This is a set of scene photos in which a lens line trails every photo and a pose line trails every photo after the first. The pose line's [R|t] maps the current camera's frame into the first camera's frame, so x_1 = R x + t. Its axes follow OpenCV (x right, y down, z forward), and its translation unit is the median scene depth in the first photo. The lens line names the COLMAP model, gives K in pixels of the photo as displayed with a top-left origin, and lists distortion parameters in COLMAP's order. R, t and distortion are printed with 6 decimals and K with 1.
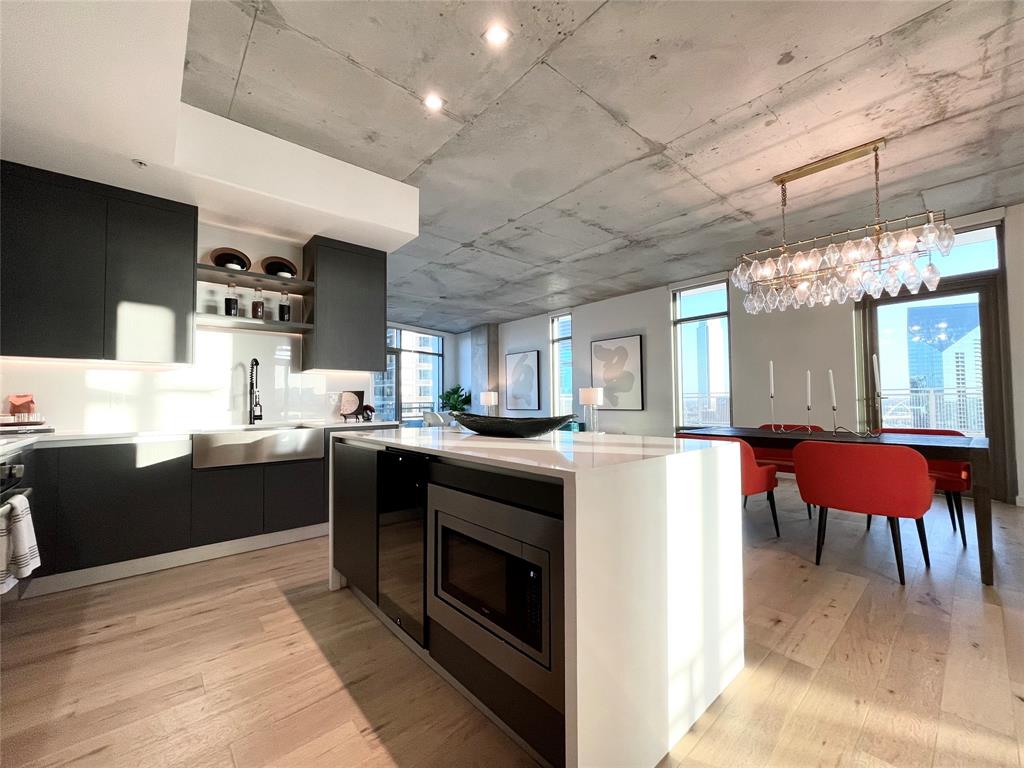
lens RADIAL K [[405.8, 0, 510.1], [0, 405.8, 387.6], [0, 0, 1]] dist [-0.001589, -0.000193]
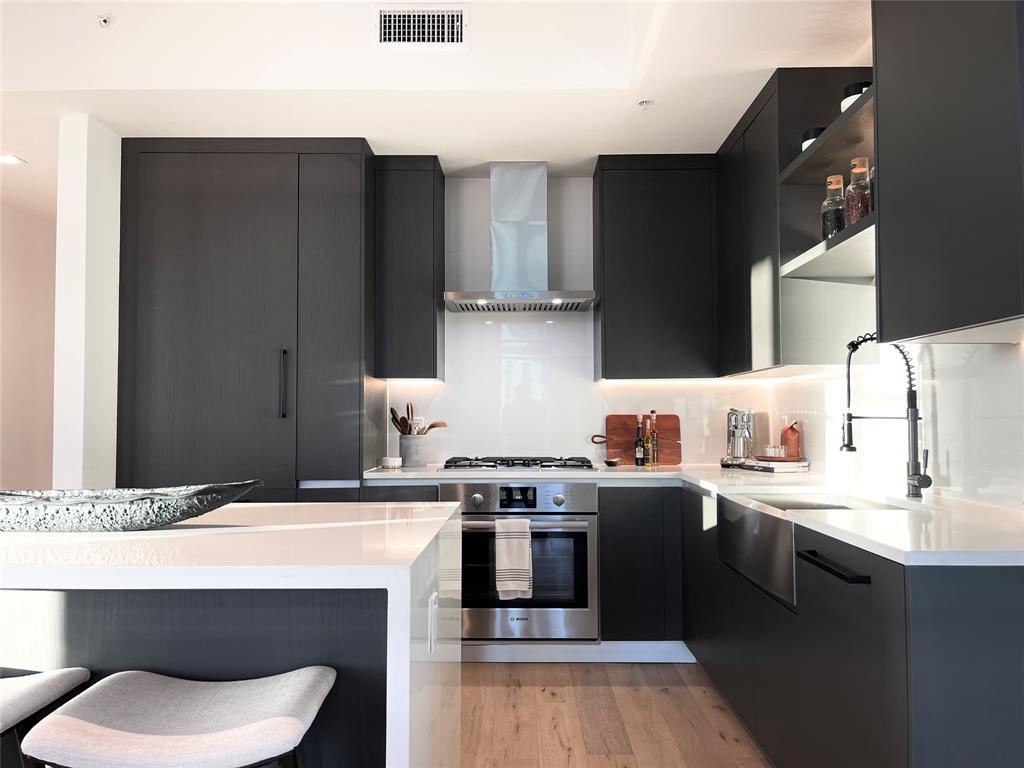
lens RADIAL K [[796.5, 0, 511.5], [0, 796.5, 384.3], [0, 0, 1]] dist [0.044159, -0.003844]
pose [[-0.674104, -0.014144, -0.738501, 0.171647], [0.041600, 0.997503, -0.057077, 0.010346], [0.737464, -0.069197, -0.671832, 1.058821]]
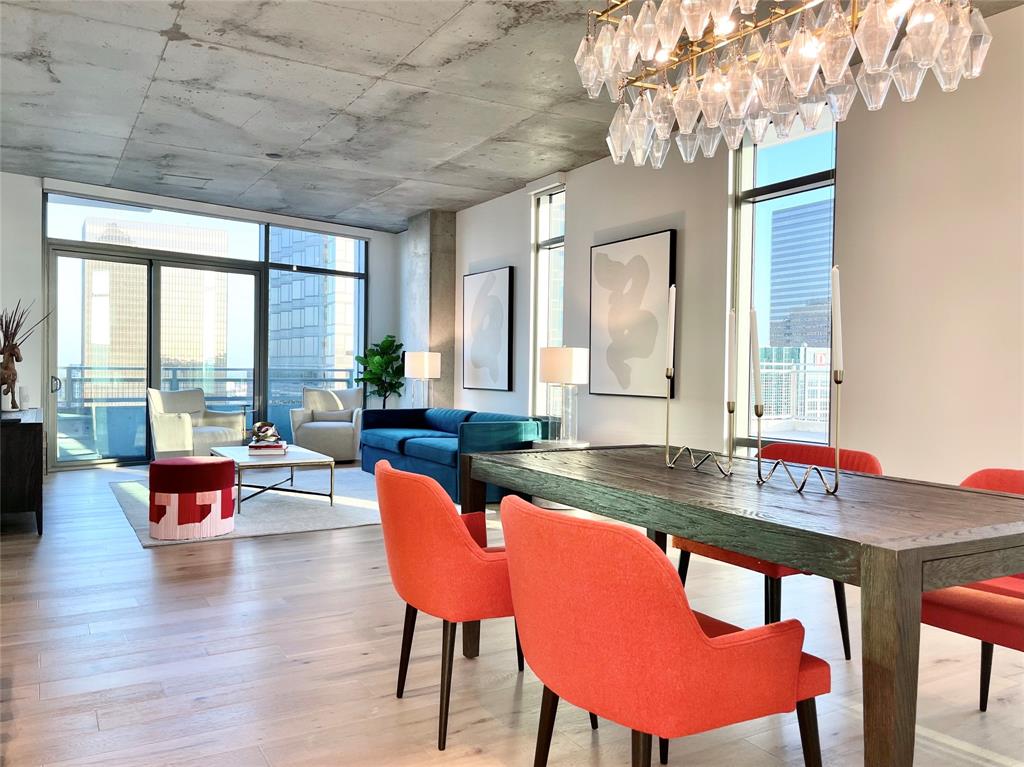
lens RADIAL K [[796.5, 0, 519.1], [0, 796.5, 384.3], [0, 0, 1]] dist [0.044159, -0.003844]
pose [[0.981422, 0.028806, -0.189686, 0.587815], [-0.019202, 0.998448, 0.052277, -0.005265], [0.190898, -0.047663, 0.980452, 0.175200]]
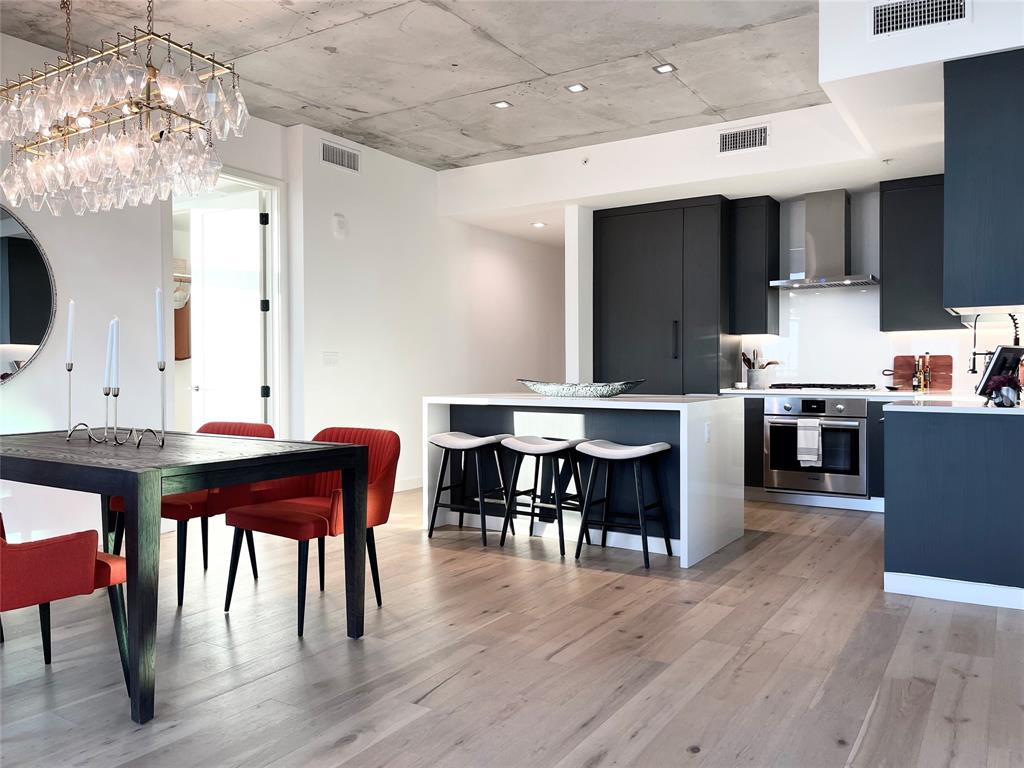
lens RADIAL K [[796.5, 0, 508.5], [0, 796.5, 380.8], [0, 0, 1]] dist [0.044159, -0.003844]
pose [[-0.961497, 0.020361, -0.274059, 0.476143], [0.026240, 0.999497, -0.017804, 0.055837], [0.273559, -0.024310, -0.961548, 1.791617]]
